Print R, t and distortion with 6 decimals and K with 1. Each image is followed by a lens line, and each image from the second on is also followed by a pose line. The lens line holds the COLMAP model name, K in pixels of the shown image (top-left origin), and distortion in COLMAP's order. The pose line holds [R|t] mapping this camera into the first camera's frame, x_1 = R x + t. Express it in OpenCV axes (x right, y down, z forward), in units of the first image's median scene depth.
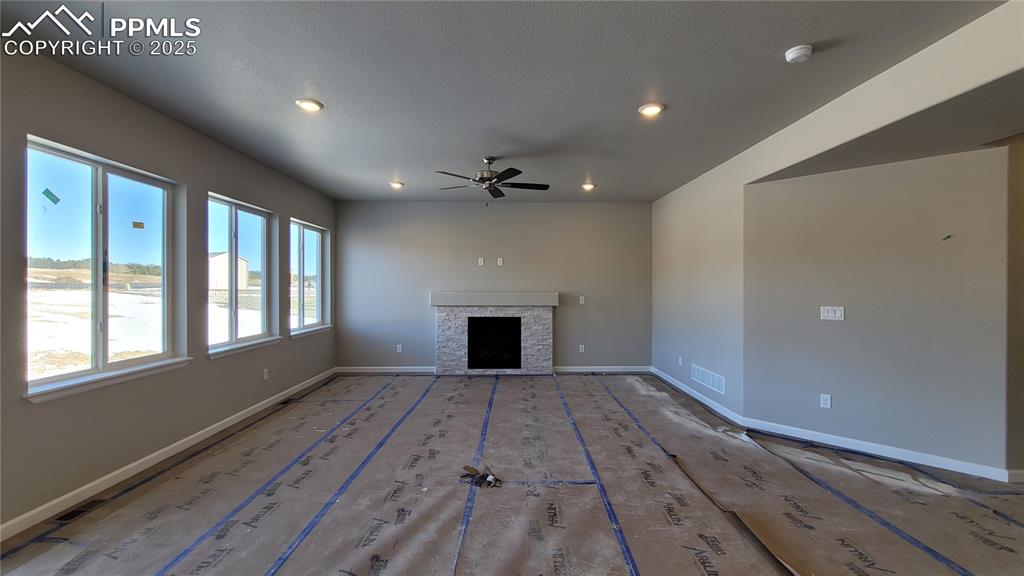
lens RADIAL K [[415.3, 0, 512.0], [0, 415.3, 288.0], [0, 0, 1]] dist [-0.000568, -0.000142]
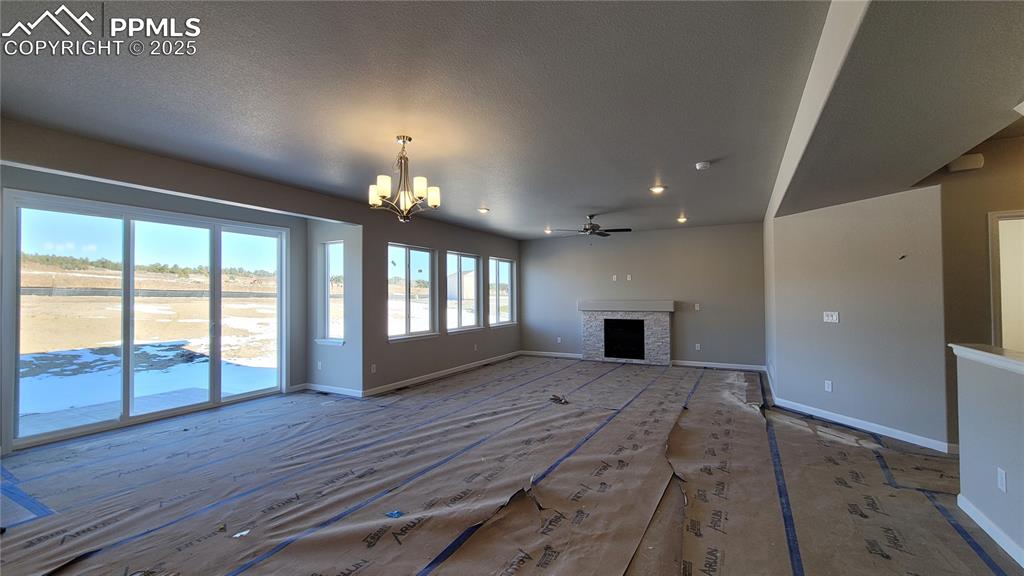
lens RADIAL K [[415.3, 0, 512.0], [0, 415.3, 288.0], [0, 0, 1]] dist [-0.000568, -0.000142]
pose [[0.867105, -0.016805, -0.497843, 0.451233], [0.006989, 0.999743, -0.021574, -0.006811], [0.498077, 0.015227, 0.866999, -0.487371]]
